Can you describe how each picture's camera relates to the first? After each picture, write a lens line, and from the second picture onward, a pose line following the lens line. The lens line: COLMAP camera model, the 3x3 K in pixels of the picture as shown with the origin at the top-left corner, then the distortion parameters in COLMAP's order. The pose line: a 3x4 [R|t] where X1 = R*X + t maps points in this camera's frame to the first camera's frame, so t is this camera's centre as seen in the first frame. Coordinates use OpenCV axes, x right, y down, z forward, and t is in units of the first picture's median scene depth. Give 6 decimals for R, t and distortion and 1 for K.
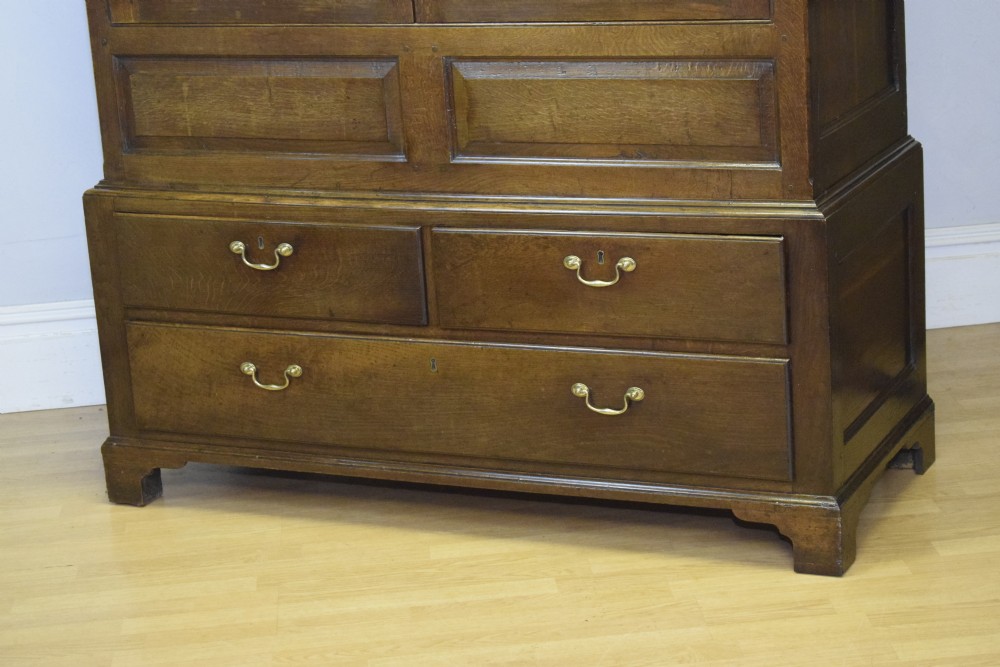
lens RADIAL K [[2303.7, 0, 500.0], [0, 2303.7, 333.5], [0, 0, 1]] dist [-0.028615, 0.007363]
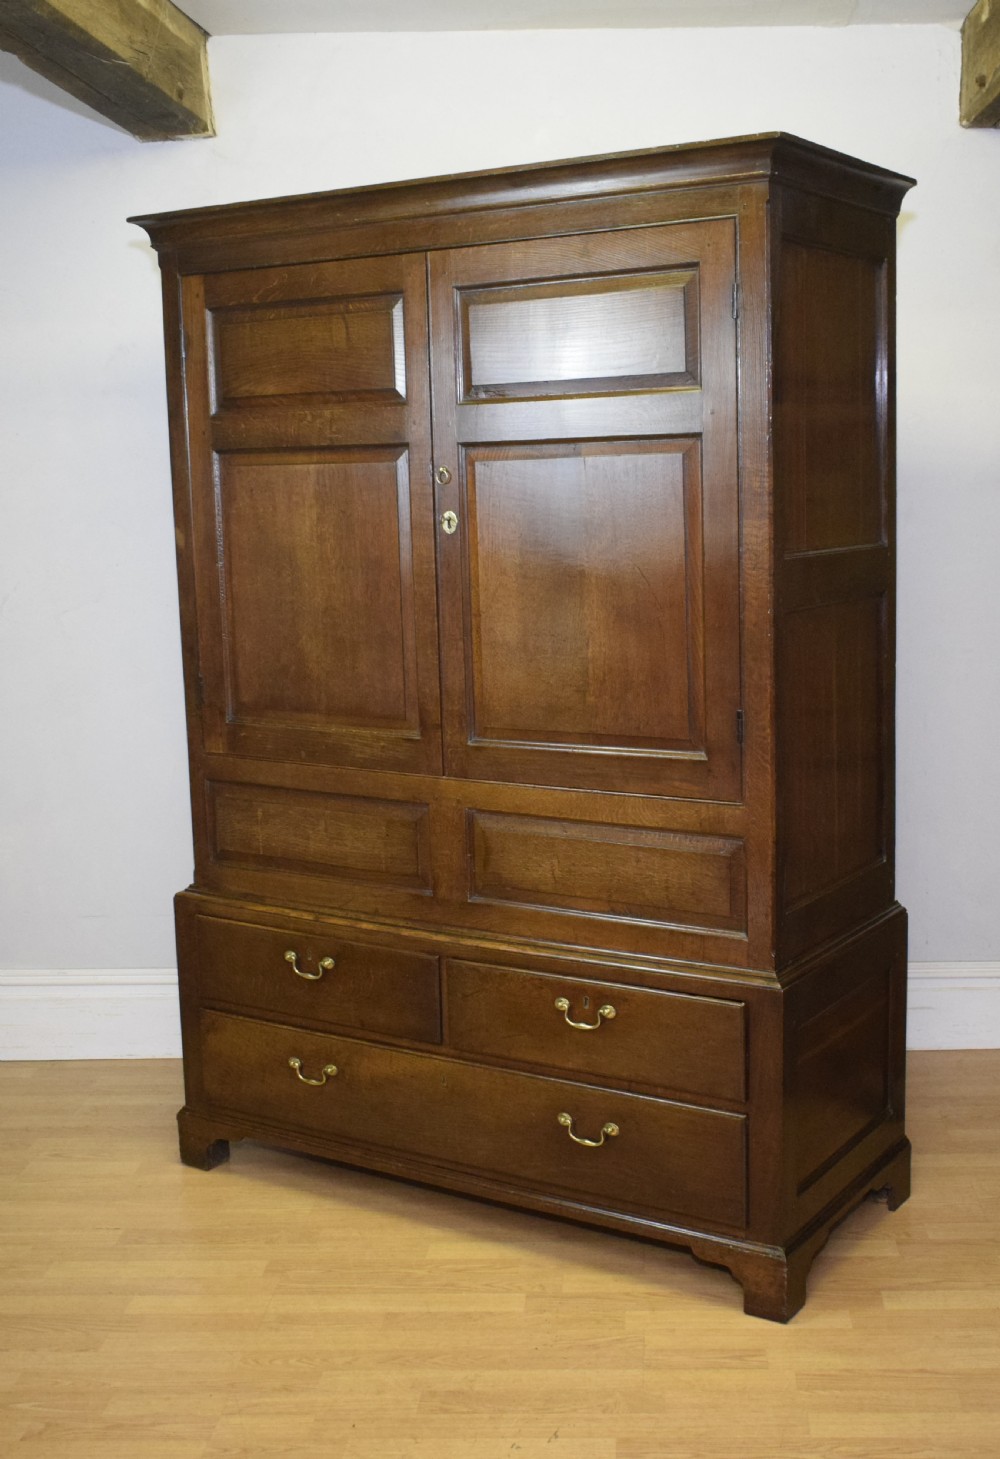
lens RADIAL K [[1718.3, 0, 598.5], [0, 1718.3, 739.9], [0, 0, 1]] dist [-0.021967, 0.002957]
pose [[0.993163, 0.065771, -0.096448, 0.116245], [-0.075448, 0.992085, -0.100375, -0.072960], [0.089083, 0.106966, 0.990264, 0.172512]]
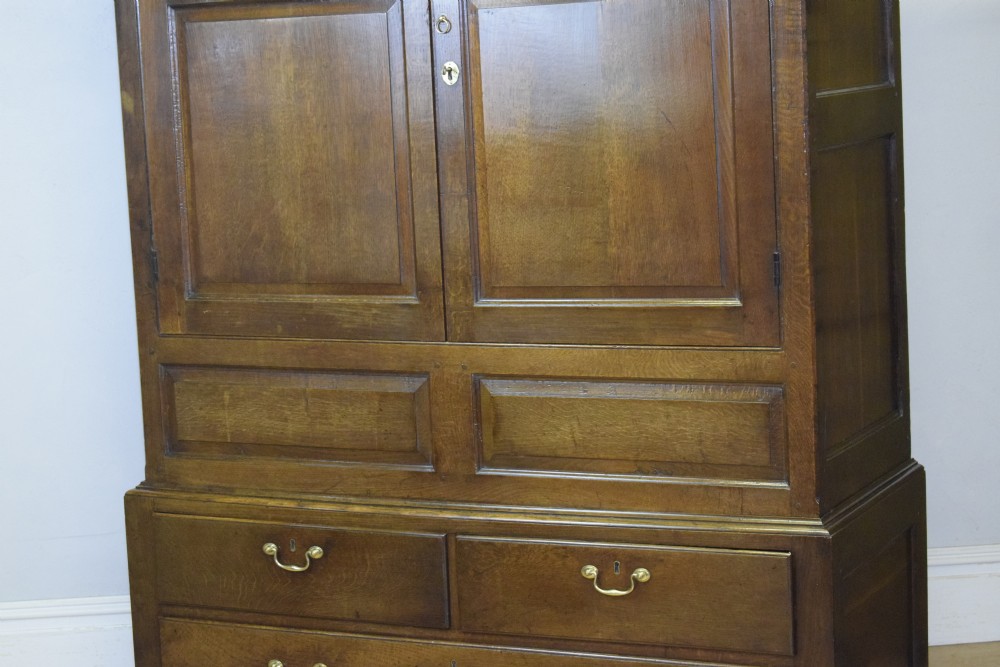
lens RADIAL K [[2303.7, 0, 500.0], [0, 2303.7, 333.5], [0, 0, 1]] dist [-0.028615, 0.007363]
pose [[0.999643, 0.025322, -0.008574, -0.003081], [-0.026238, 0.990782, -0.132900, 0.002037], [0.005130, 0.133078, 0.991092, -0.053197]]
